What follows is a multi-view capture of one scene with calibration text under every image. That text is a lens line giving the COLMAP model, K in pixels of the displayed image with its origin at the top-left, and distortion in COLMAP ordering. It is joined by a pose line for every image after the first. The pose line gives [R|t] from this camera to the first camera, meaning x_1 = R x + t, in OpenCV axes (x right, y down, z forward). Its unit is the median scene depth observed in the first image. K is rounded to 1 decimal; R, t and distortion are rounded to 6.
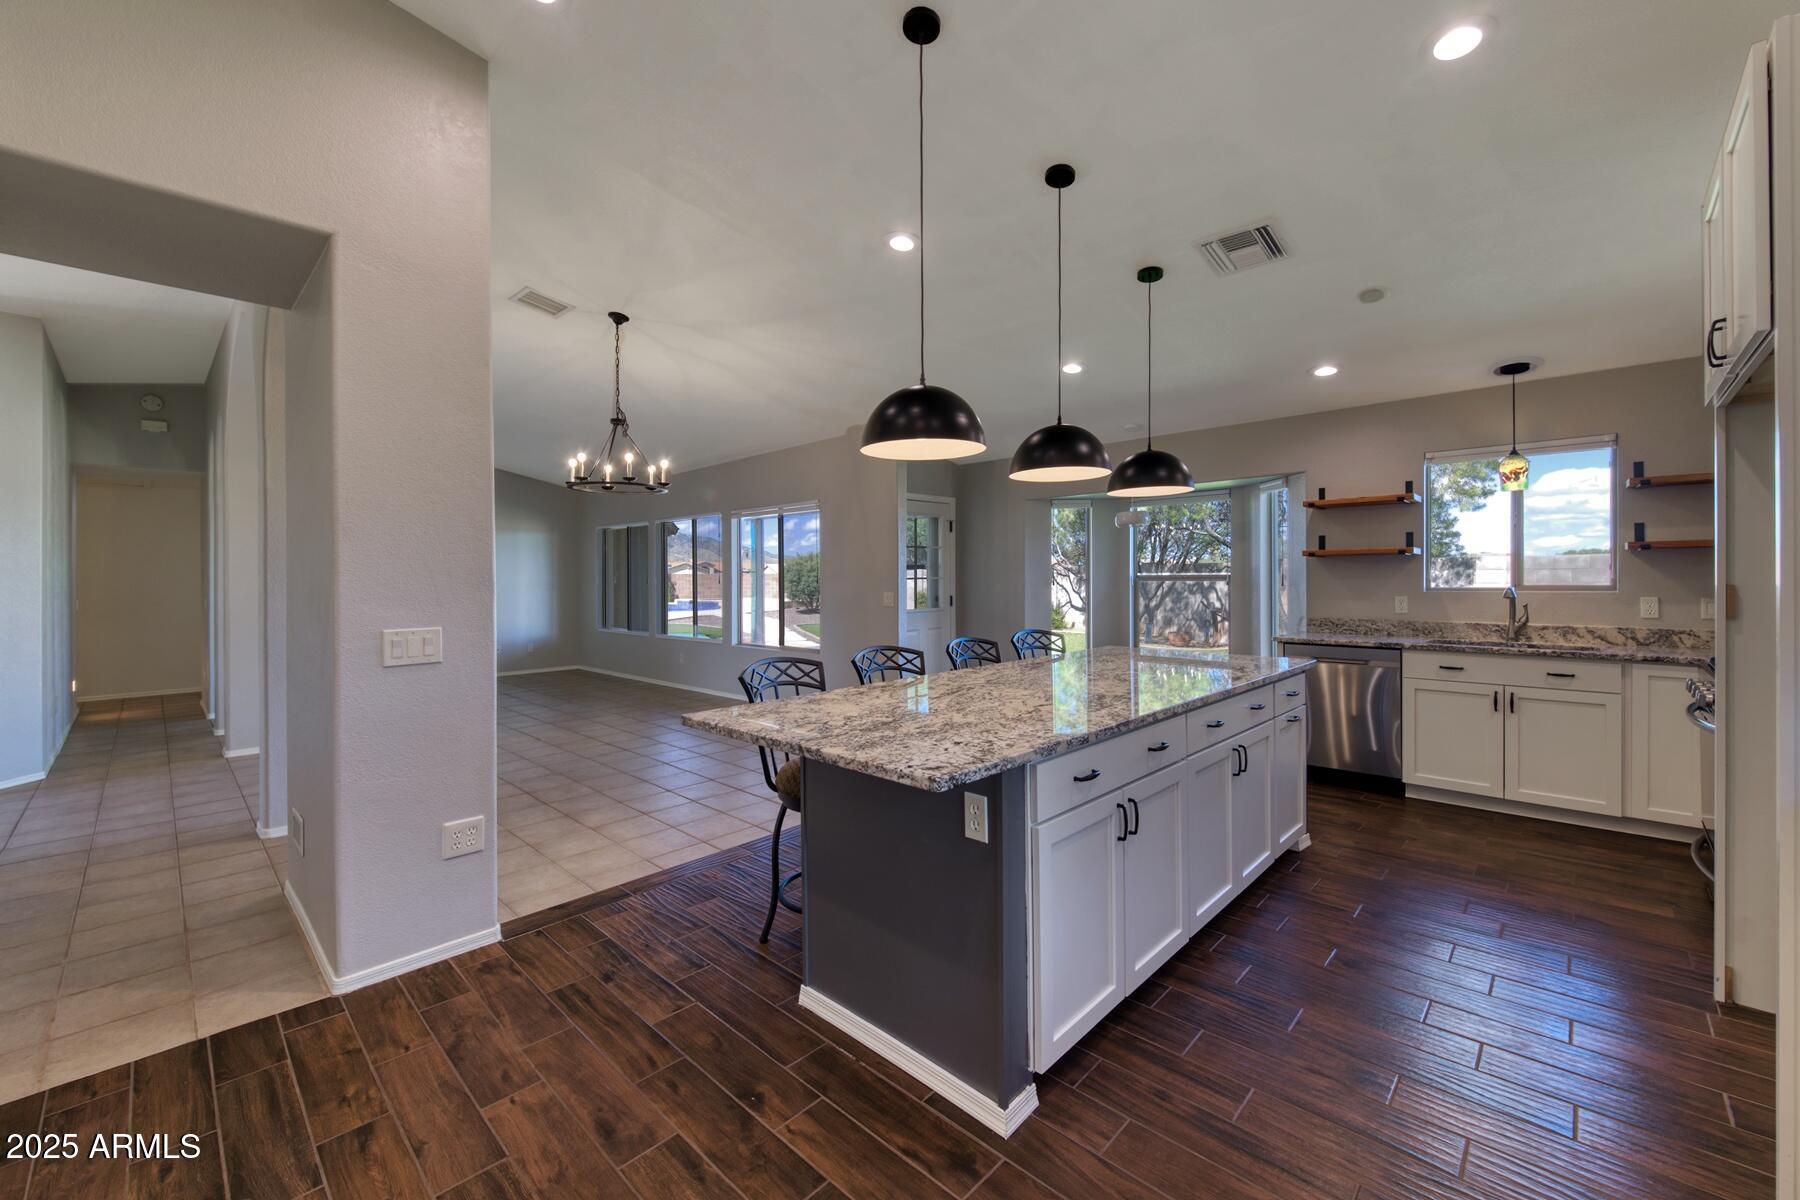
lens RADIAL K [[722.4, 0, 900.0], [0, 722.4, 600.0], [0, 0, 1]] dist [0.000451, 0.000033]
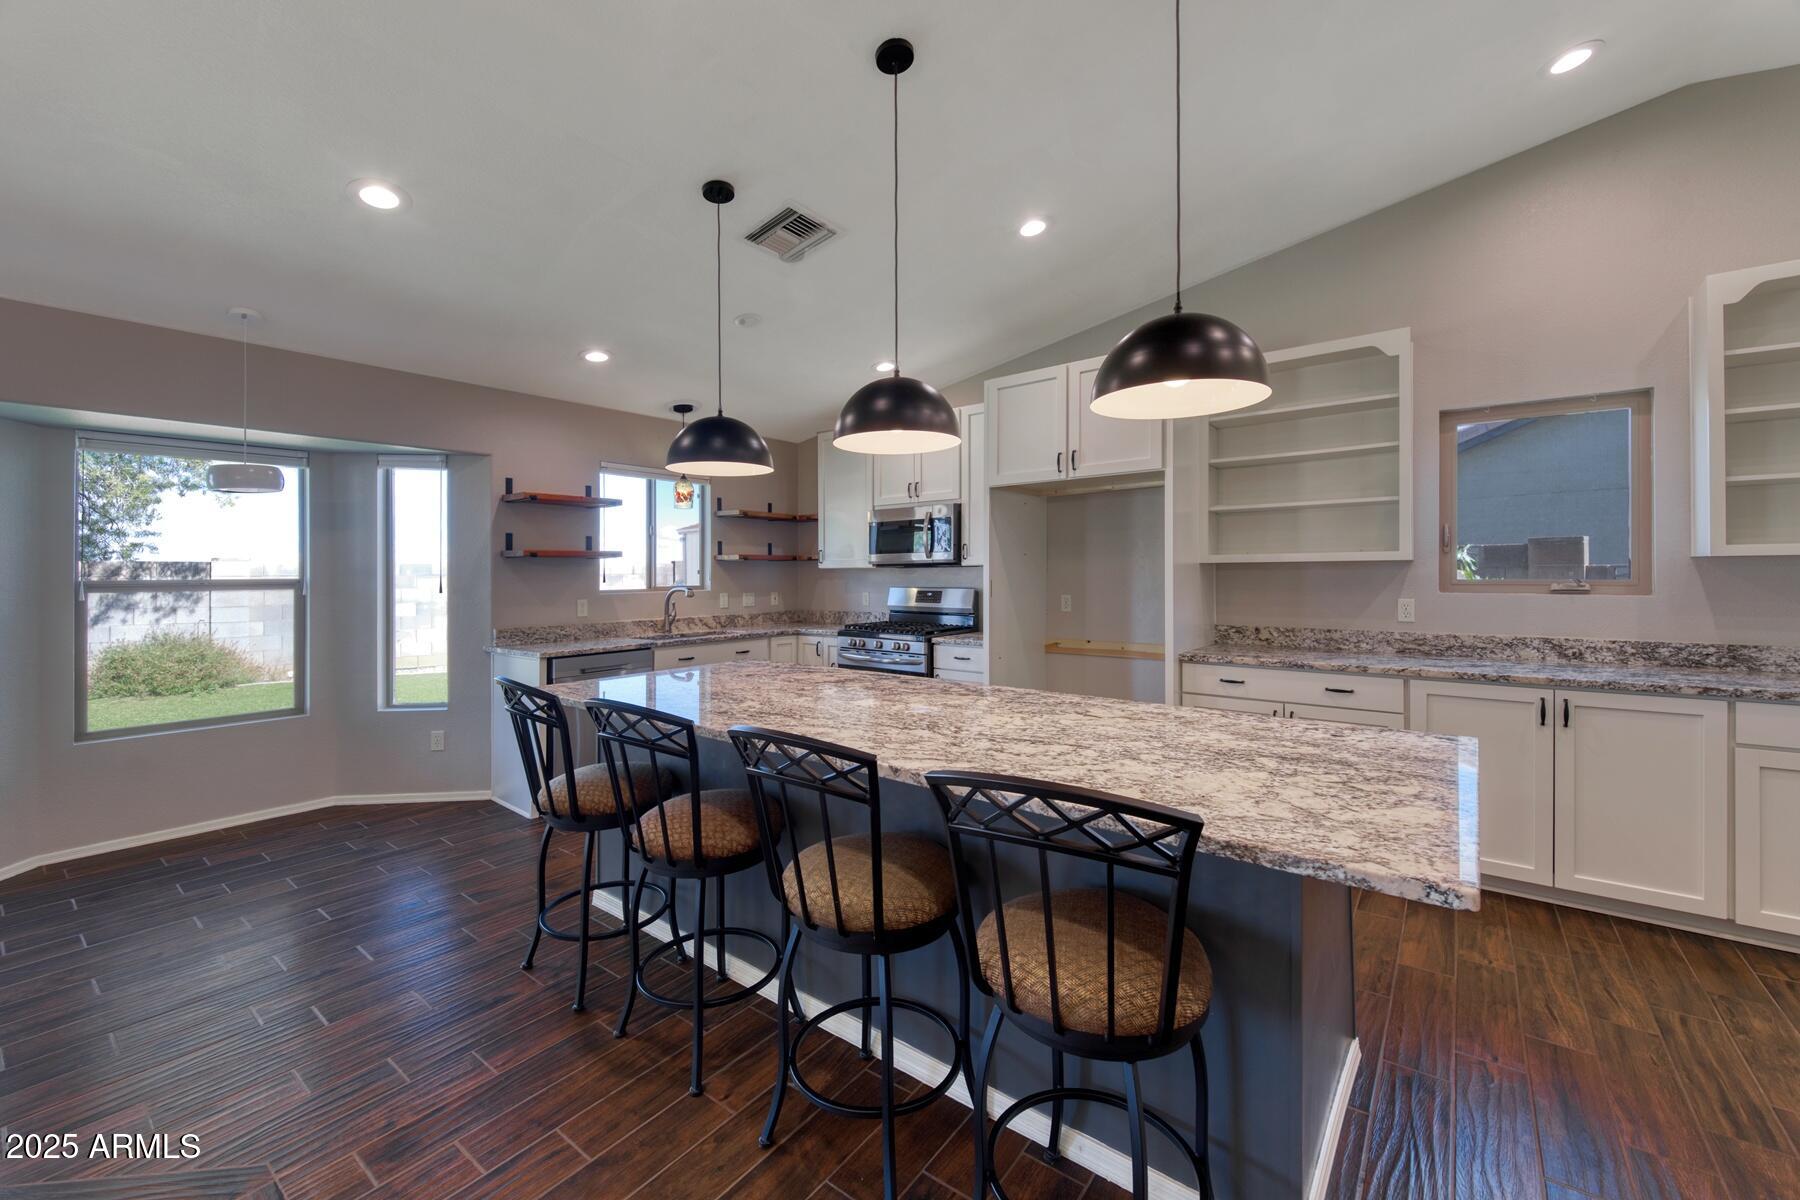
lens RADIAL K [[697.5, 0, 887.4], [0, 697.5, 568.2], [0, 0, 1]] dist [0.019254, -0.014155]
pose [[-0.083054, 0.014607, 0.996438, -0.358030], [0.040010, 0.999135, -0.011312, -0.023861], [-0.995742, 0.038928, -0.083567, 0.763180]]
